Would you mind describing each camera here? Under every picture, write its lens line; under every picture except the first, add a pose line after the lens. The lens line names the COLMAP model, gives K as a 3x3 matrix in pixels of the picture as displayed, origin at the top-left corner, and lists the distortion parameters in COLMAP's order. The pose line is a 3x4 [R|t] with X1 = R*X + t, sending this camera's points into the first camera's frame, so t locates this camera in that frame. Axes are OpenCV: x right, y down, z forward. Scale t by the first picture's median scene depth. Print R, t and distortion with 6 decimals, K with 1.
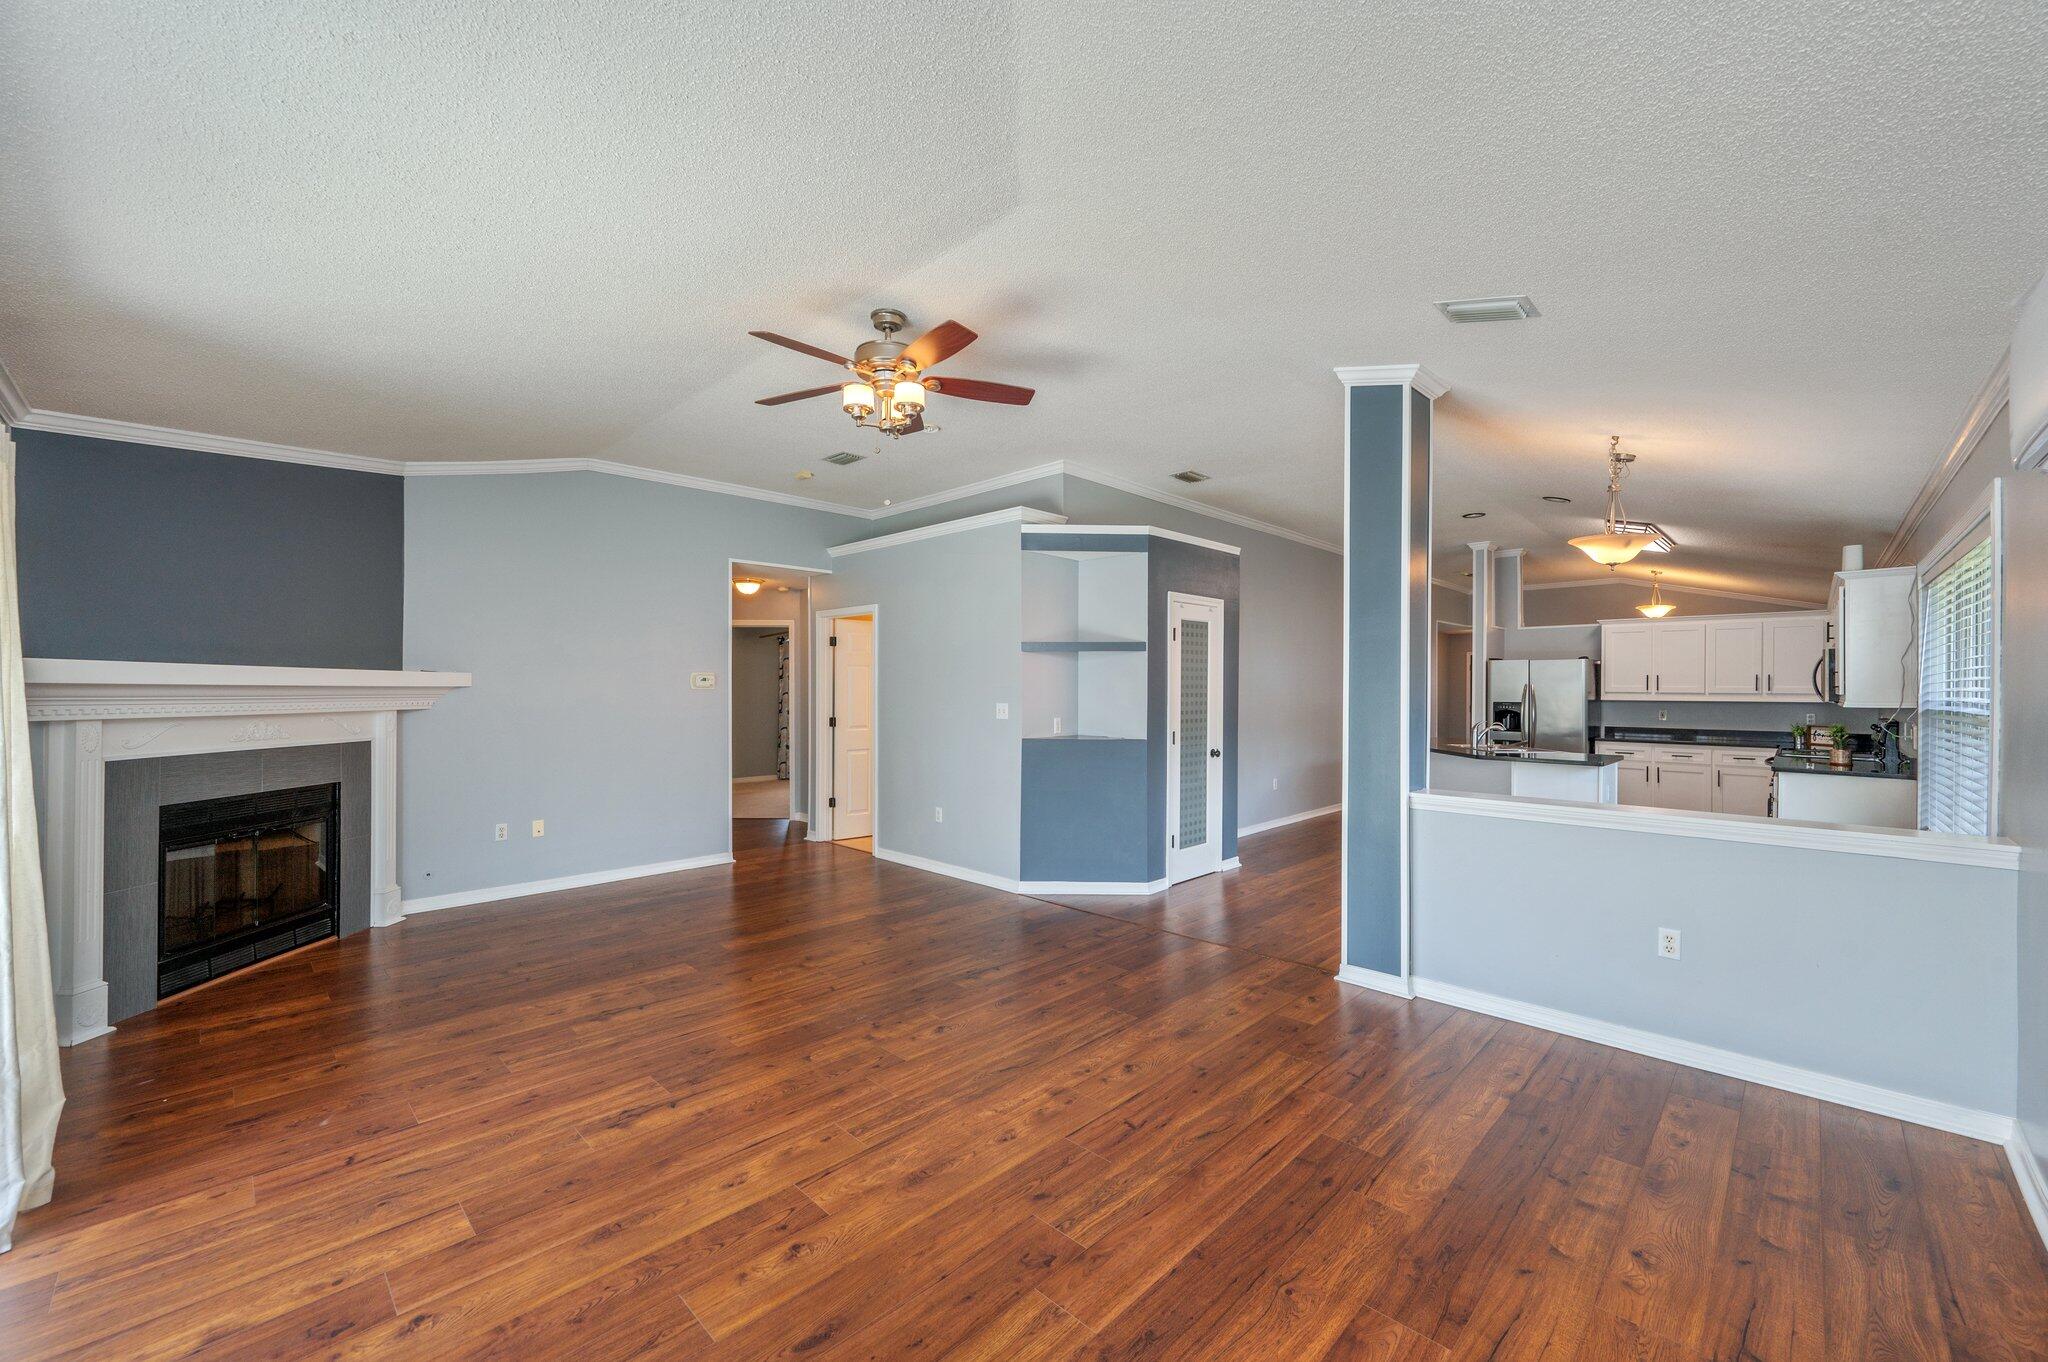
lens RADIAL K [[820.5, 0, 1023.4], [0, 820.5, 687.1], [0, 0, 1]] dist [0.000633, 0.000191]
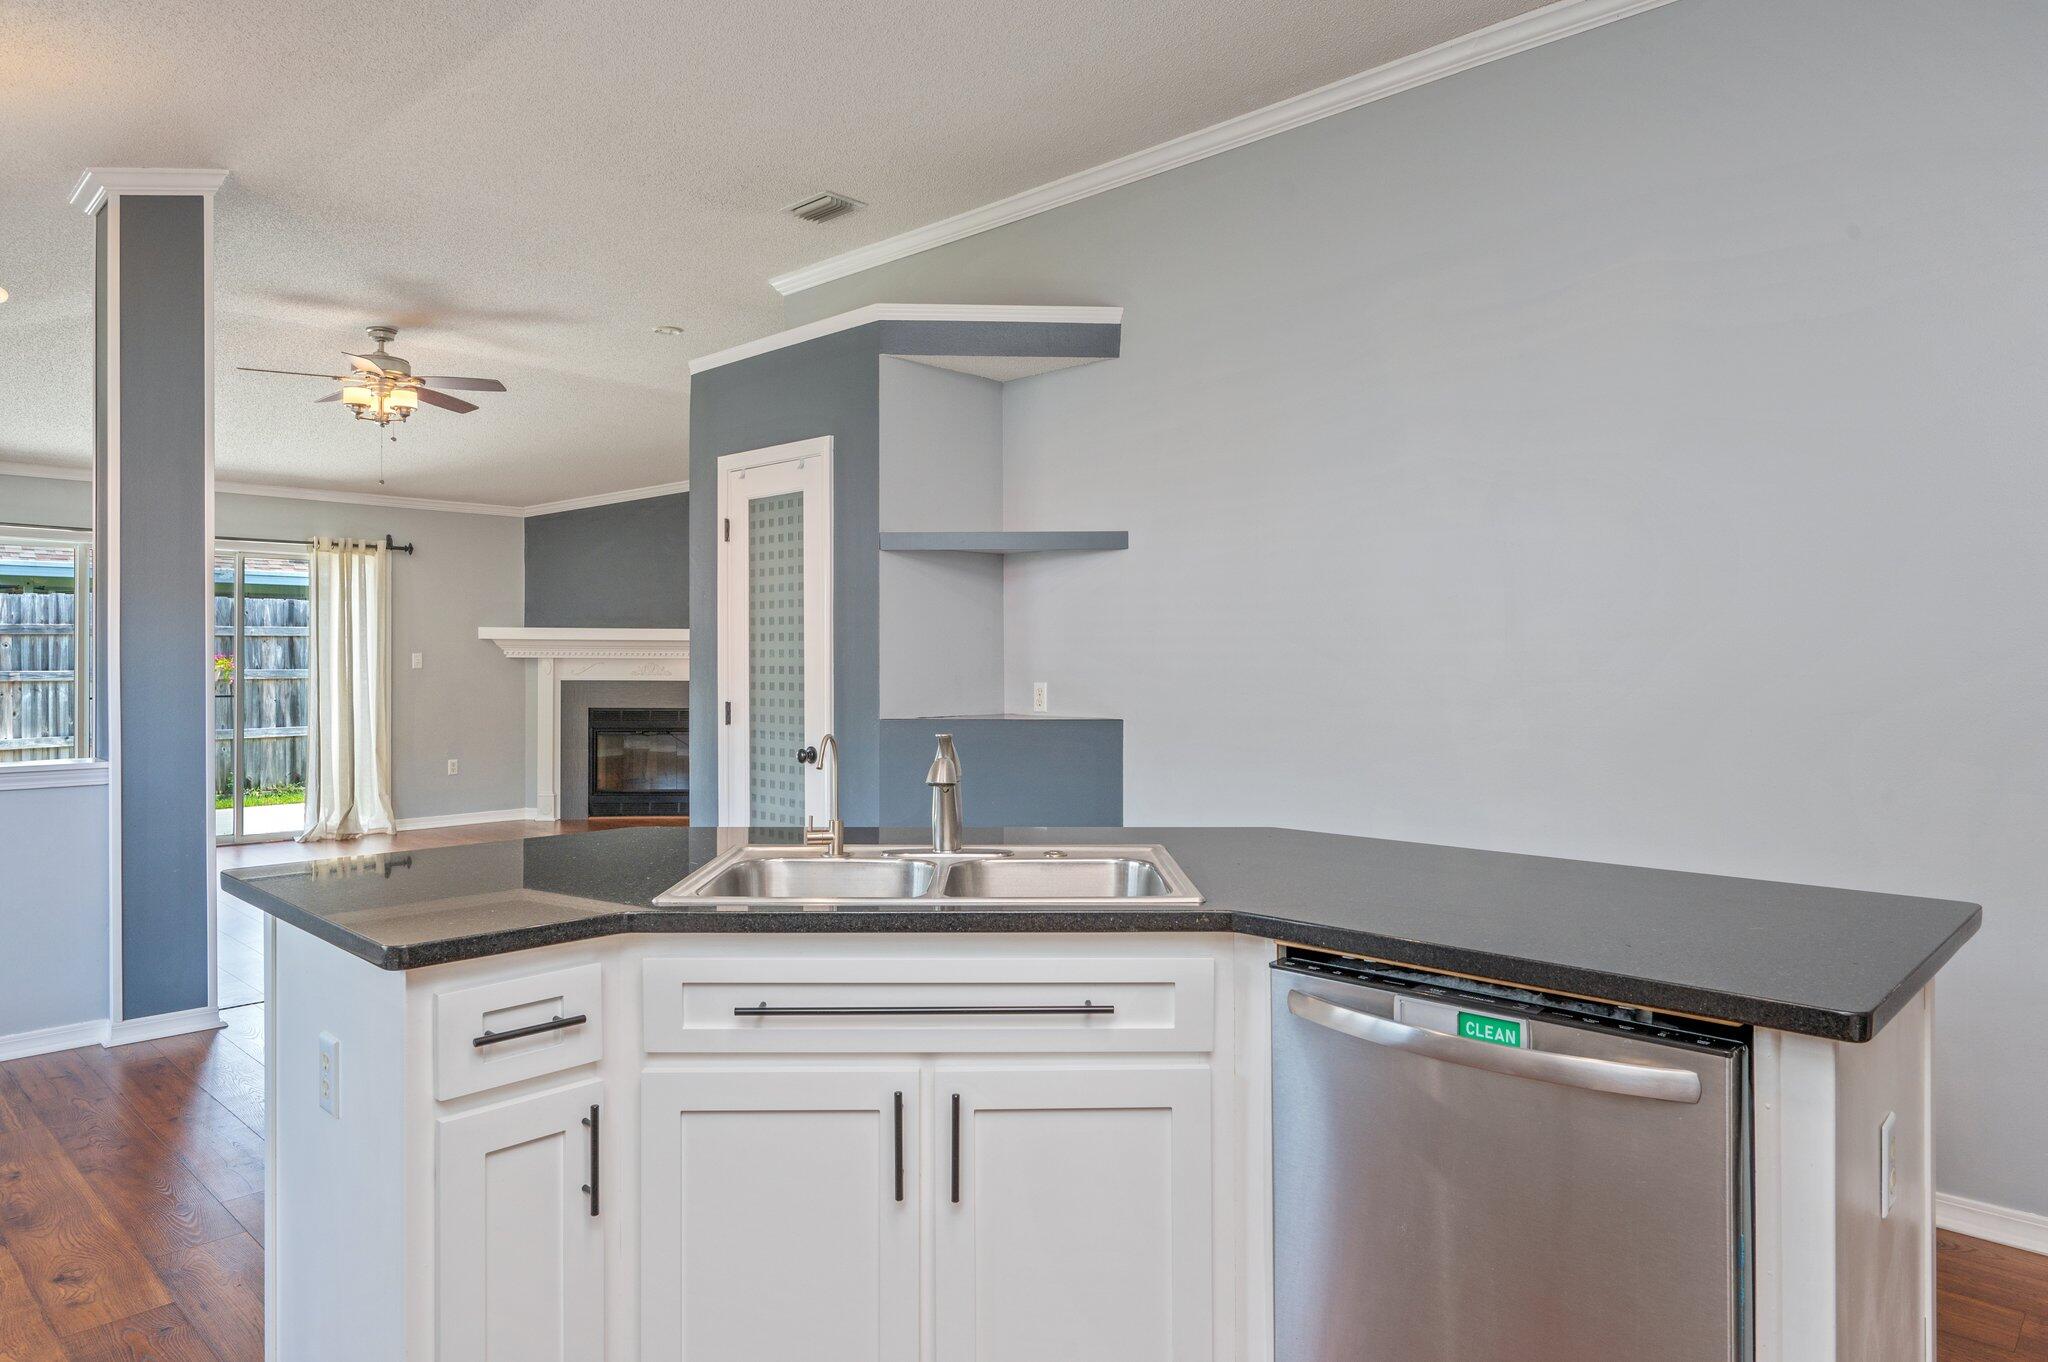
lens RADIAL K [[1254.8, 0, 1023.9], [0, 1254.8, 652.0], [0, 0, 1]] dist [-0.001816, -0.000434]
pose [[-0.005040, -0.008397, -0.999952, 1.502135], [-0.003854, 0.999957, -0.008377, 0.037055], [0.999980, 0.003812, -0.005072, 1.742857]]
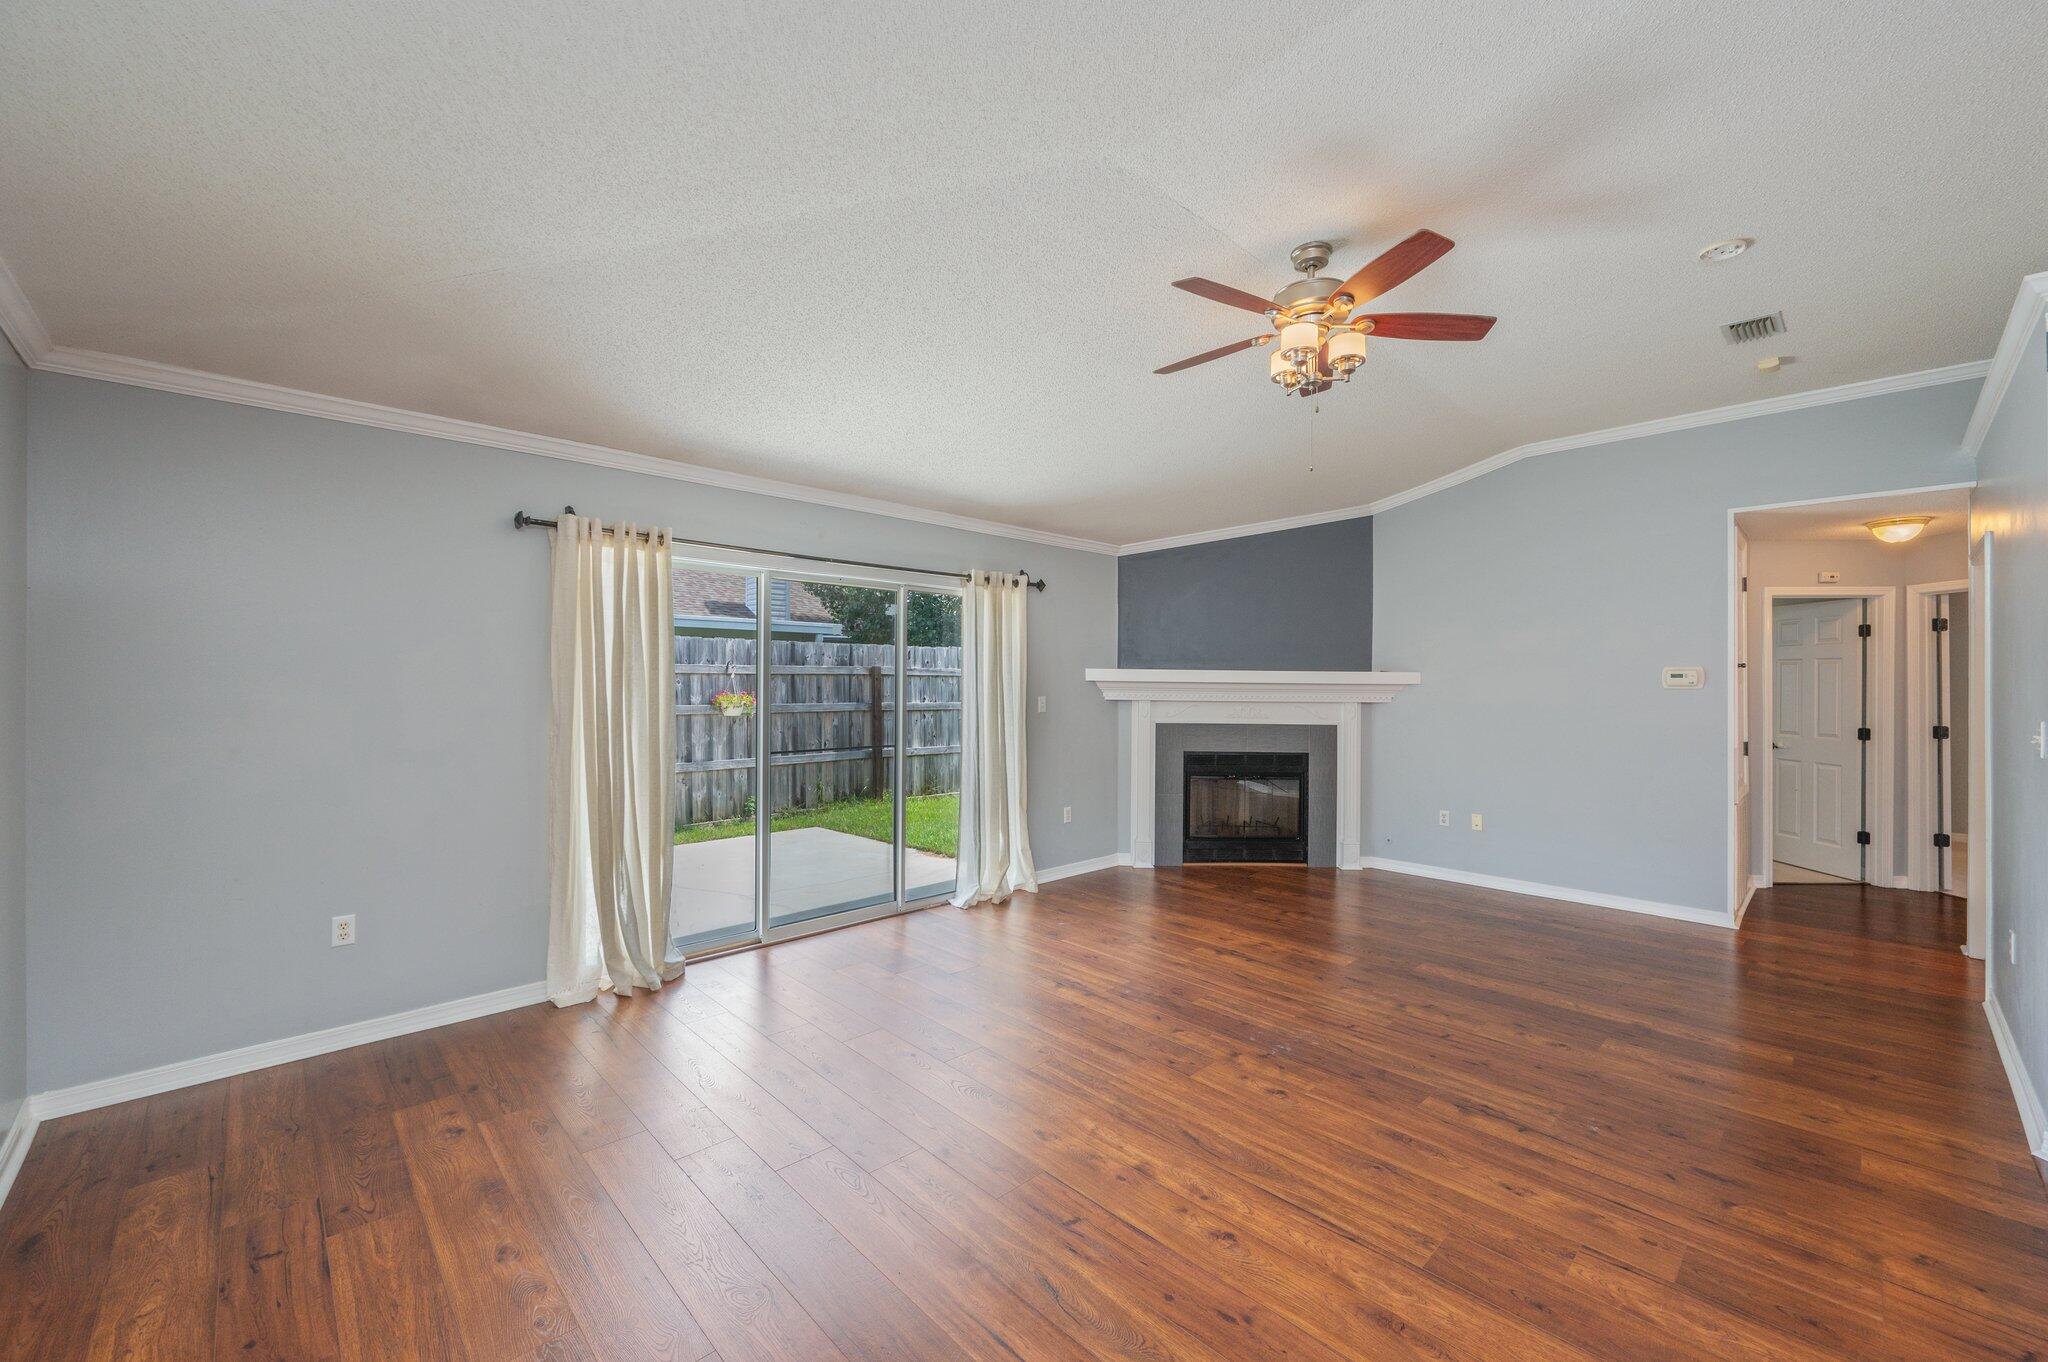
lens RADIAL K [[815.7, 0, 1027.6], [0, 815.7, 666.7], [0, 0, 1]] dist [-0.002842, 0.000380]
pose [[-0.041553, -0.023388, -0.998863, 0.627208], [-0.007136, 0.999707, -0.023111, 0.006185], [0.999111, 0.006168, -0.041708, 0.657909]]
